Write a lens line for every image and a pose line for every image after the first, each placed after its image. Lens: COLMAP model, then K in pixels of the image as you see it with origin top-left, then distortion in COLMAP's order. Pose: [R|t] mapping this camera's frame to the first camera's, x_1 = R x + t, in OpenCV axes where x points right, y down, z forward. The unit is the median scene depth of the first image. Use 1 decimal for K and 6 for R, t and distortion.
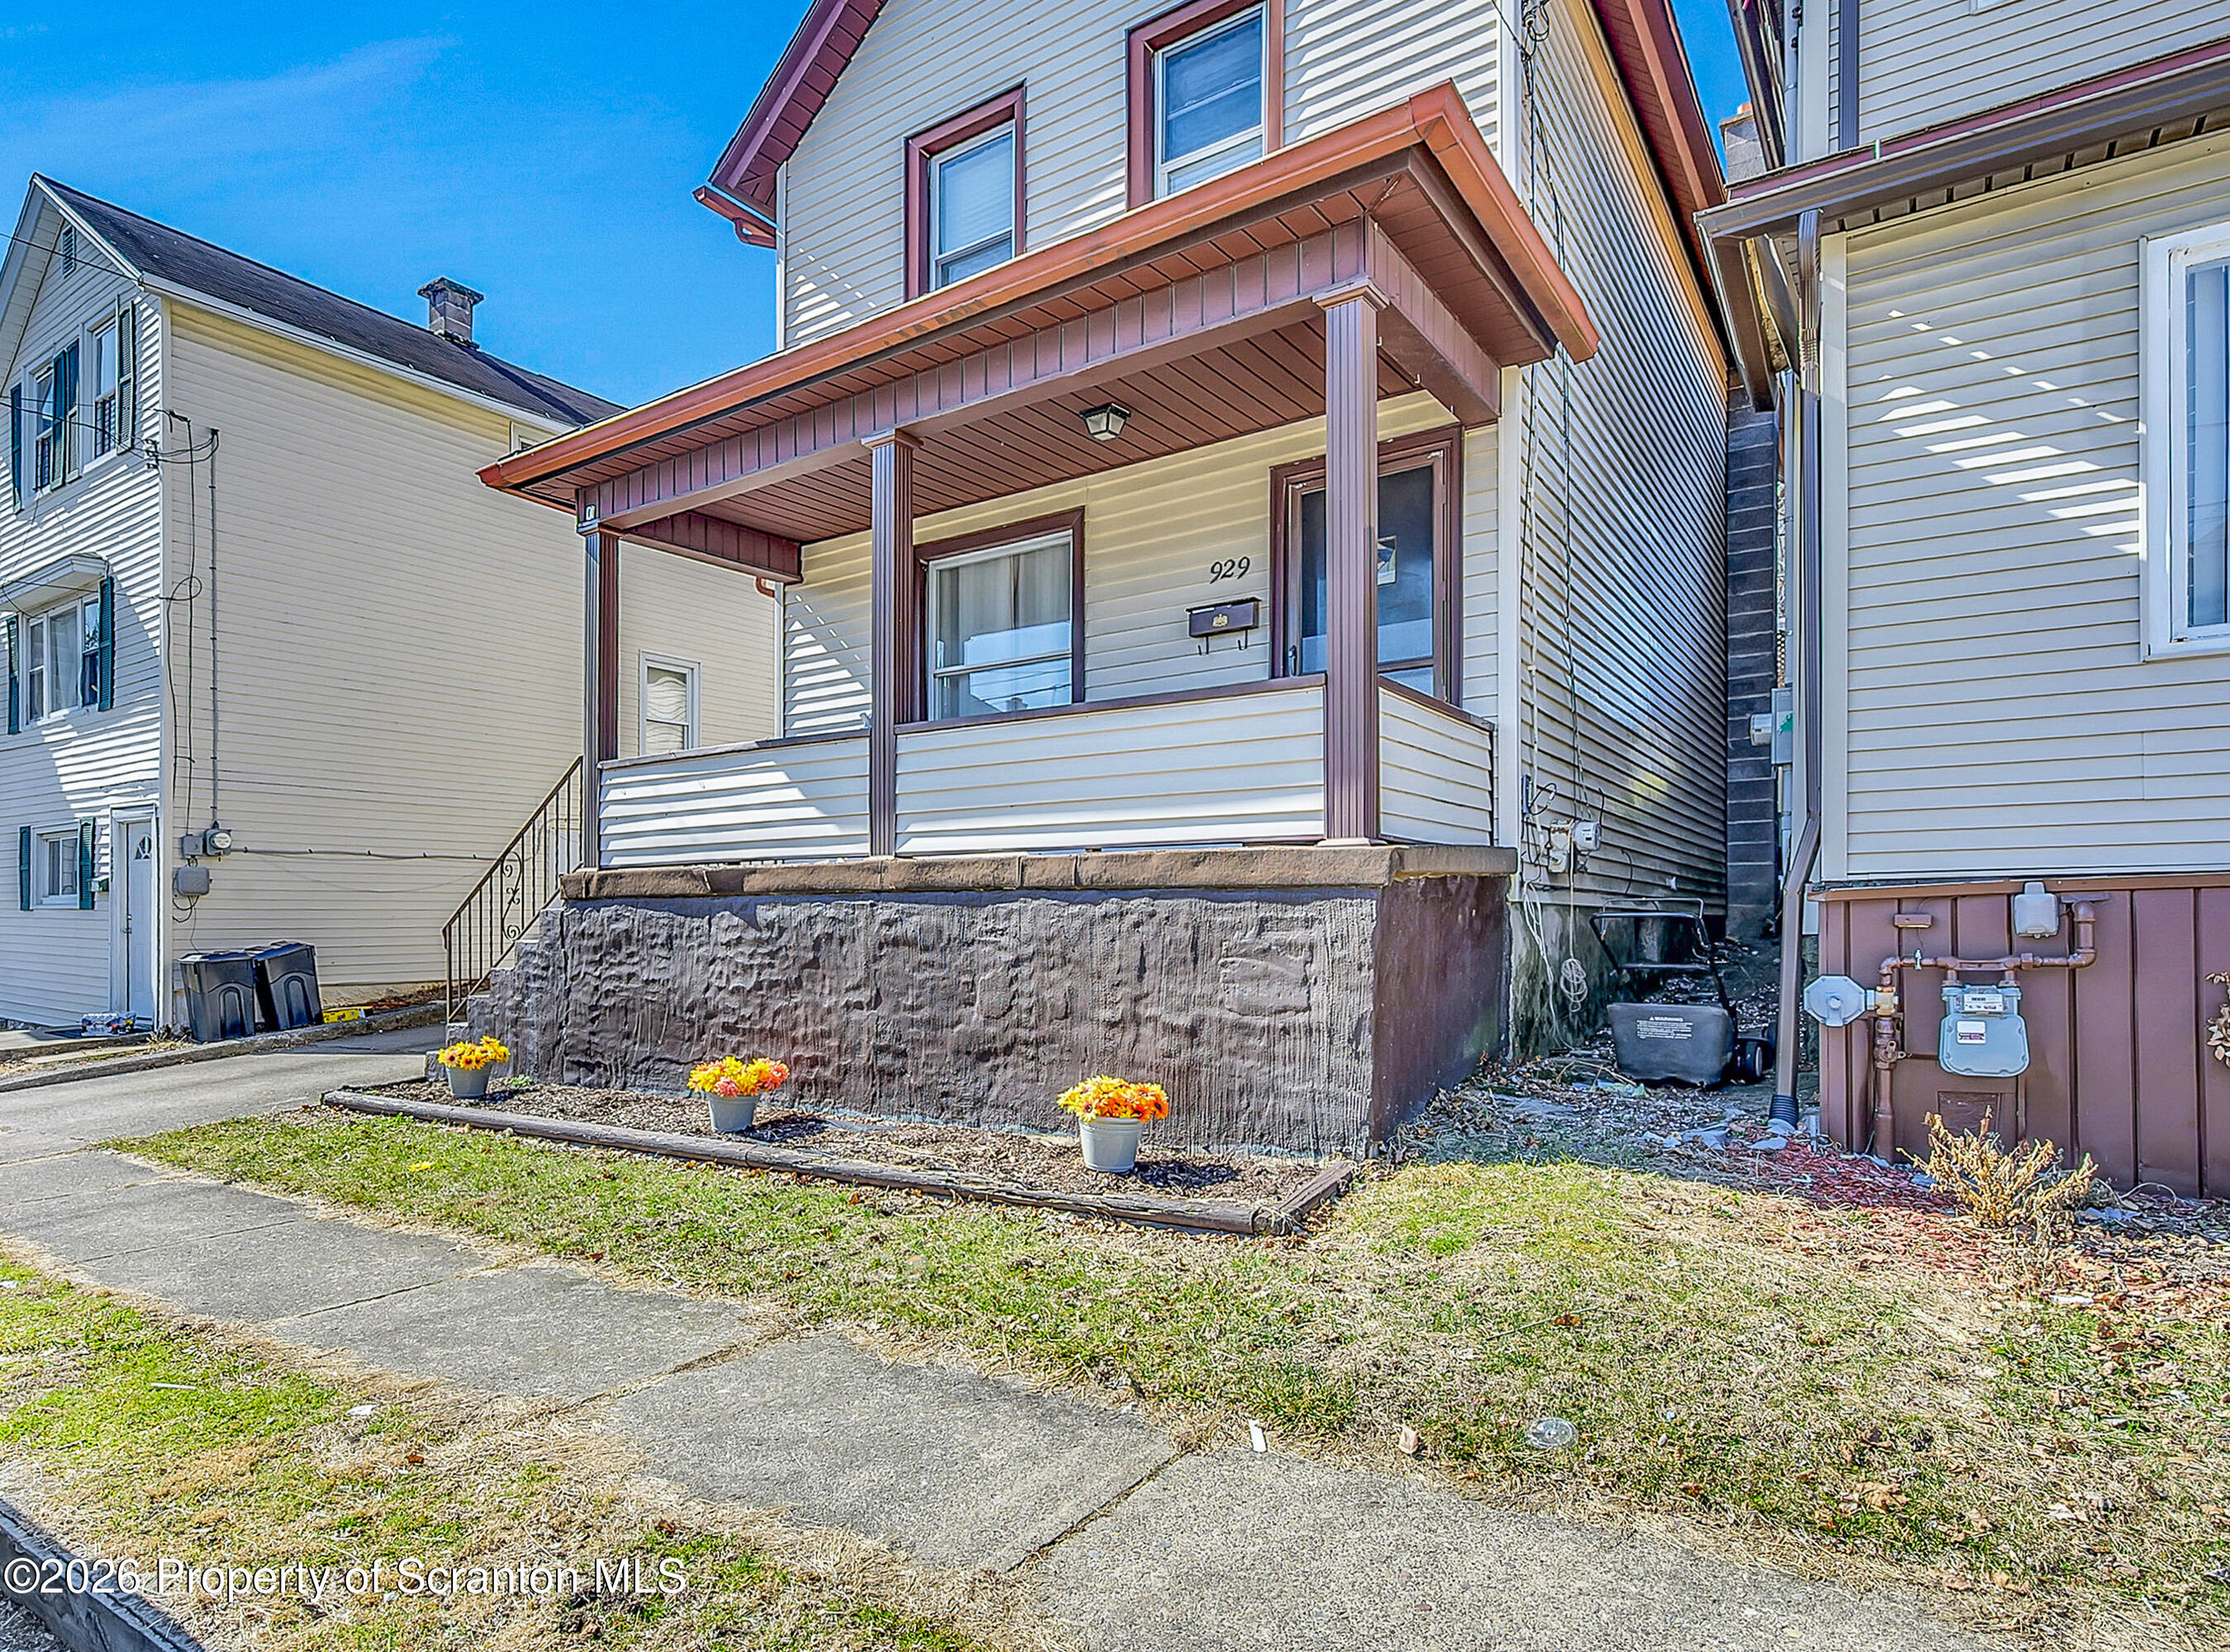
lens RADIAL K [[1229.4, 0, 1010.8], [0, 1229.4, 928.7], [0, 0, 1]] dist [-0.000383, 0.000721]
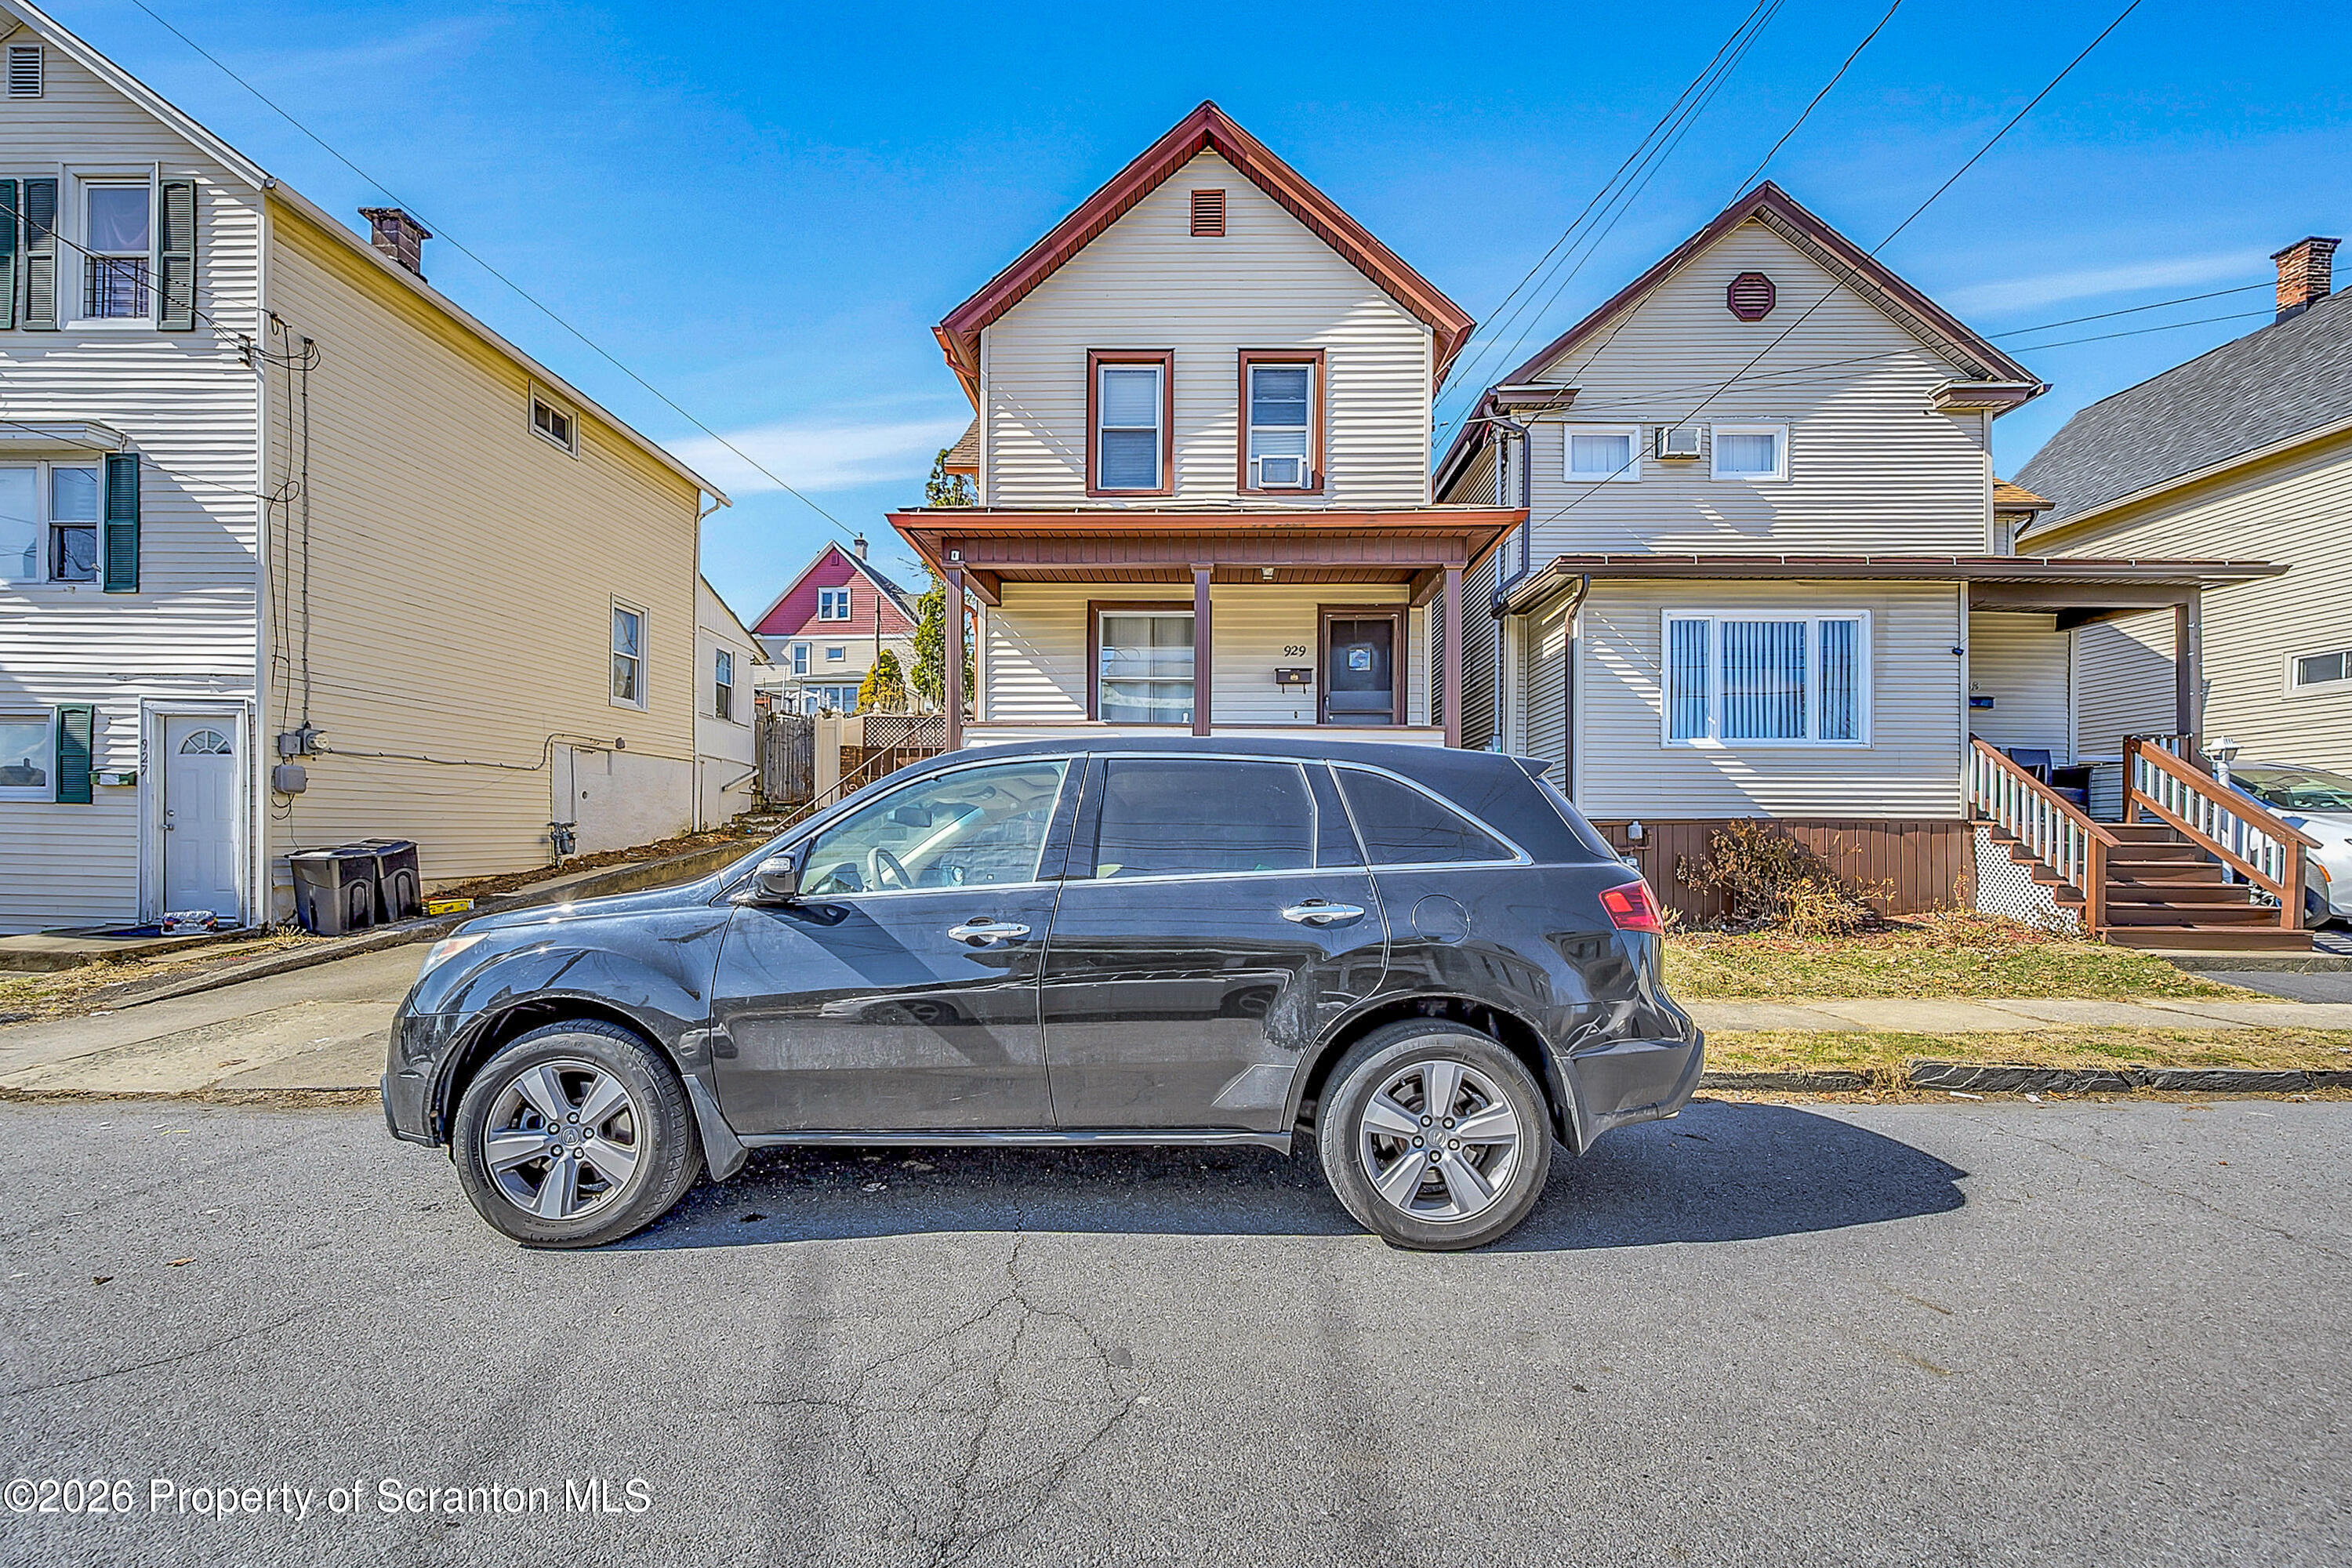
lens RADIAL K [[949.7, 0, 1178.5], [0, 949.7, 841.2], [0, 0, 1]] dist [-0.002478, -0.000363]
pose [[0.808385, 0.003708, 0.588643, -0.809768], [-0.008285, 0.999953, 0.005079, 0.003885], [-0.588596, -0.008983, 0.808377, -0.106862]]
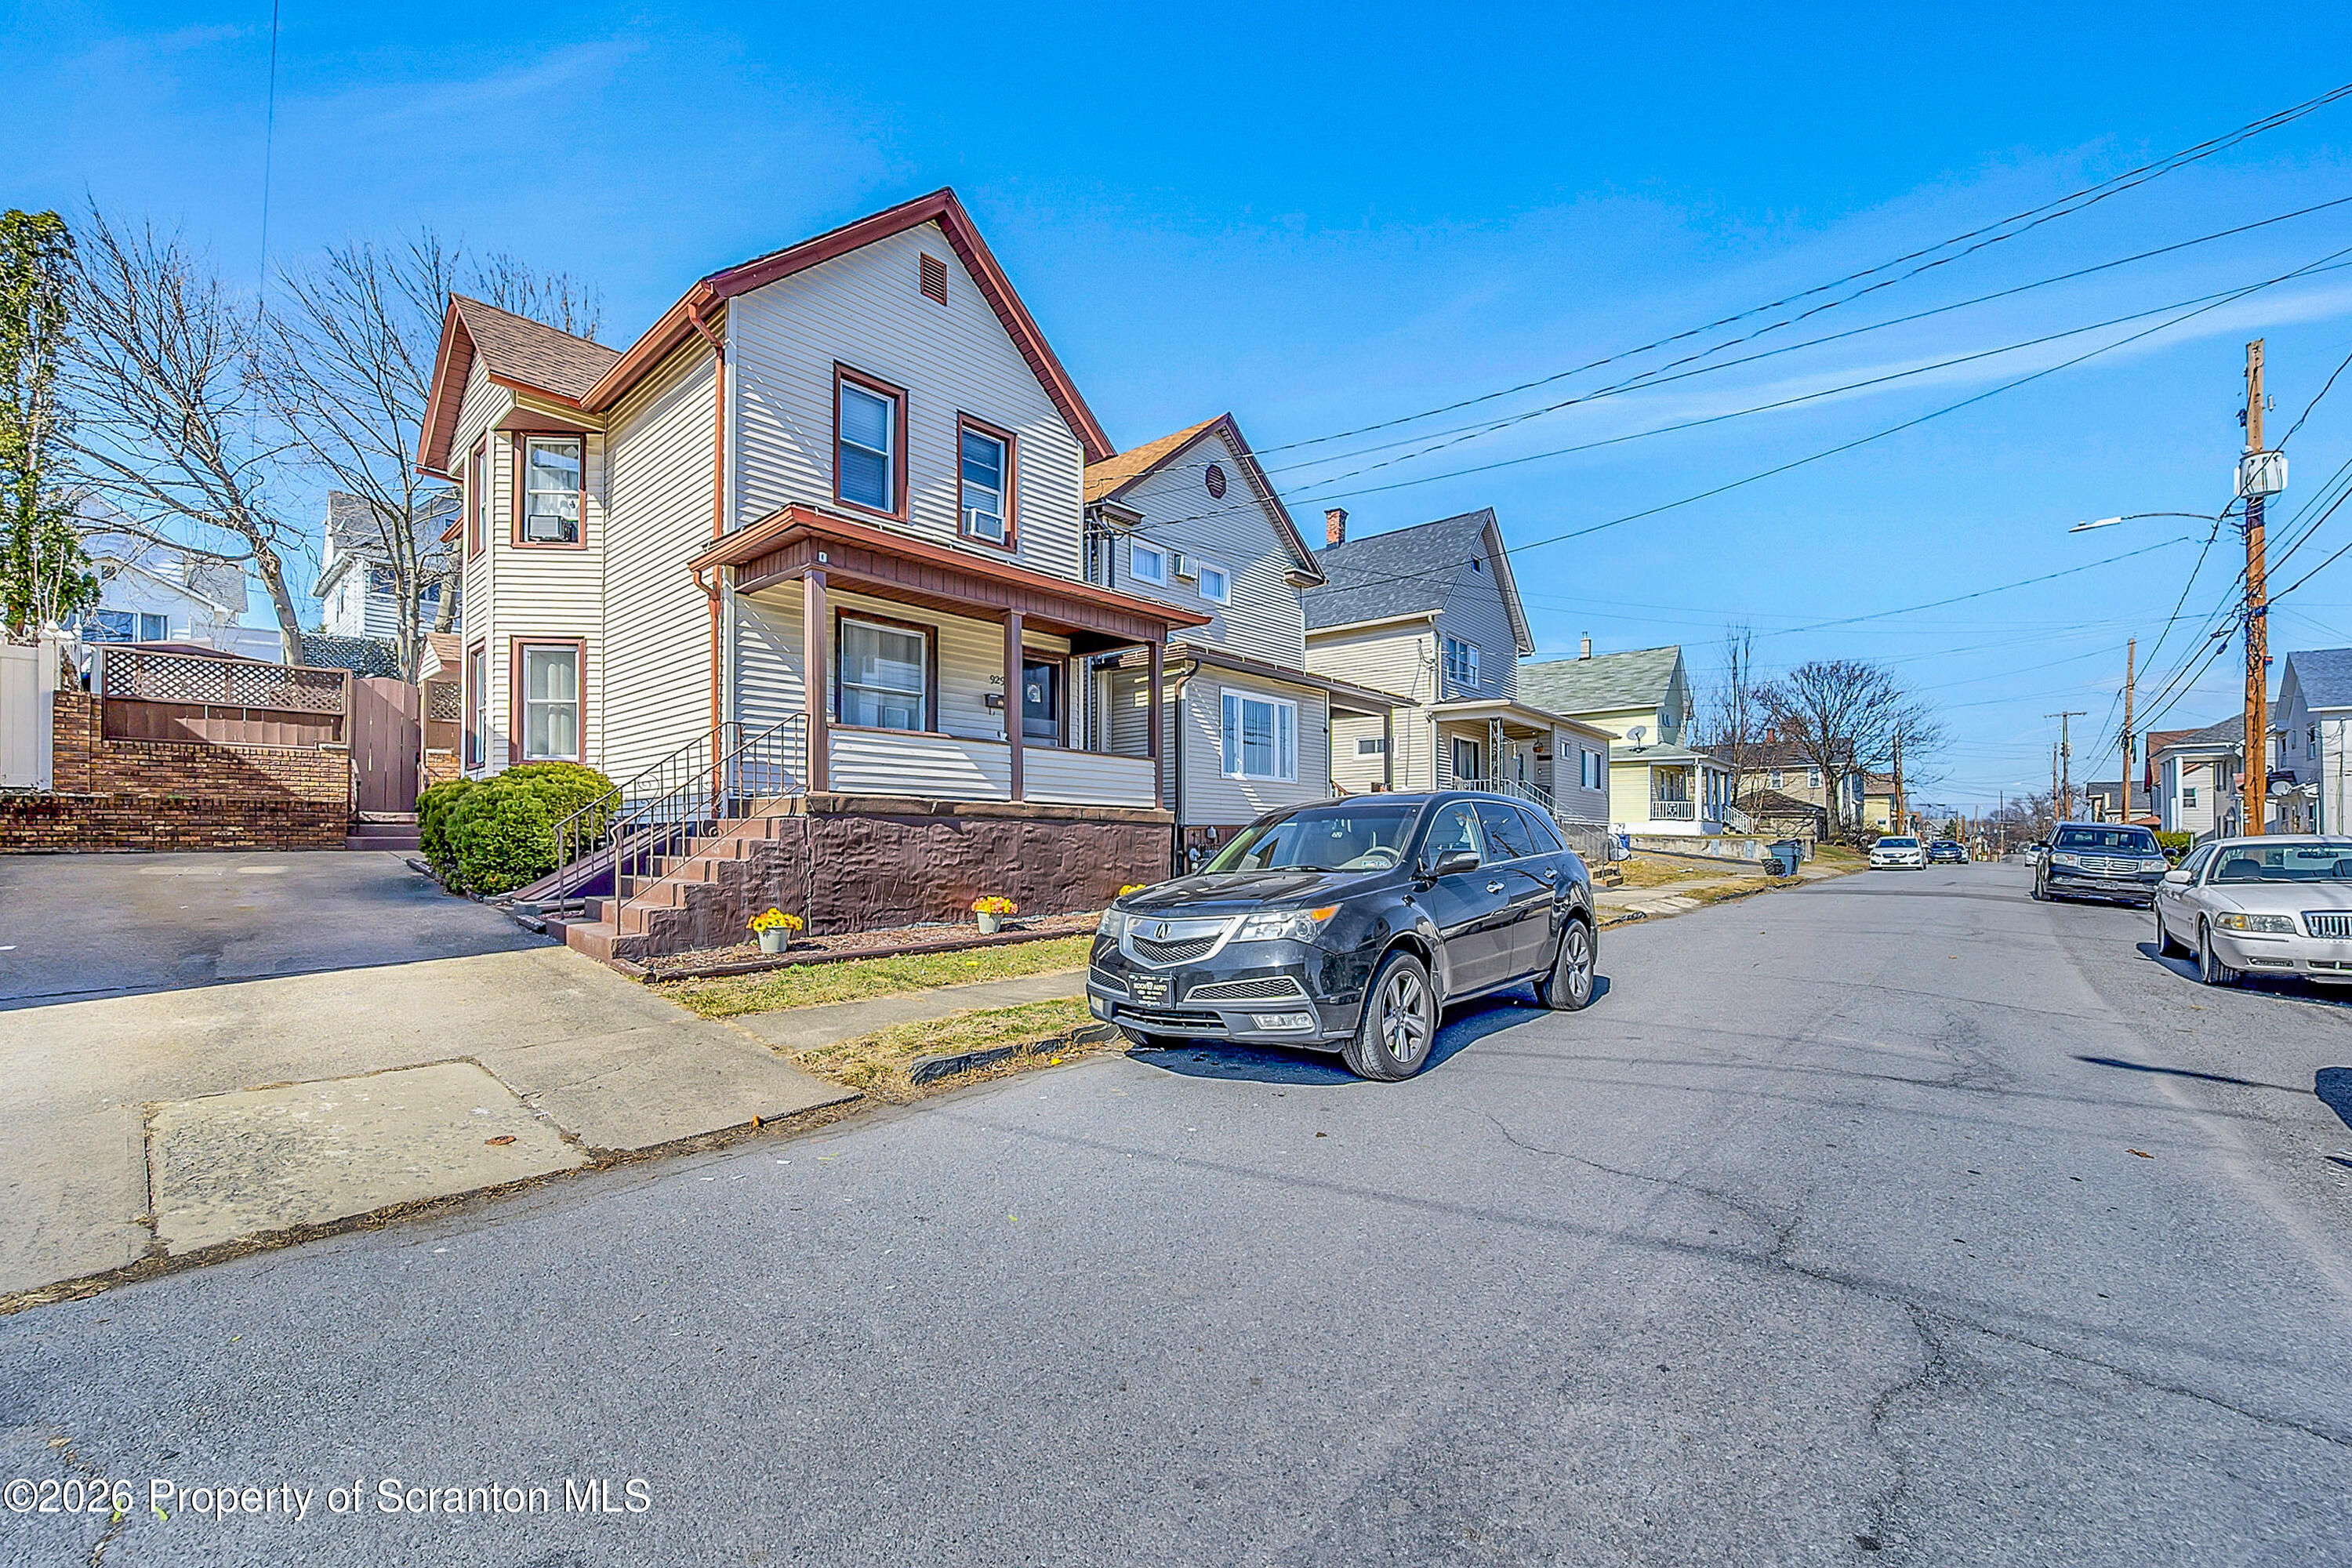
lens RADIAL K [[949.7, 0, 1177.9], [0, 949.7, 833.8], [0, 0, 1]] dist [-0.002478, -0.000363]
pose [[0.086766, 0.007019, 0.996204, -1.480636], [-0.007182, 0.999954, -0.006420, 0.006802], [-0.996203, -0.006597, 0.086812, 0.467925]]
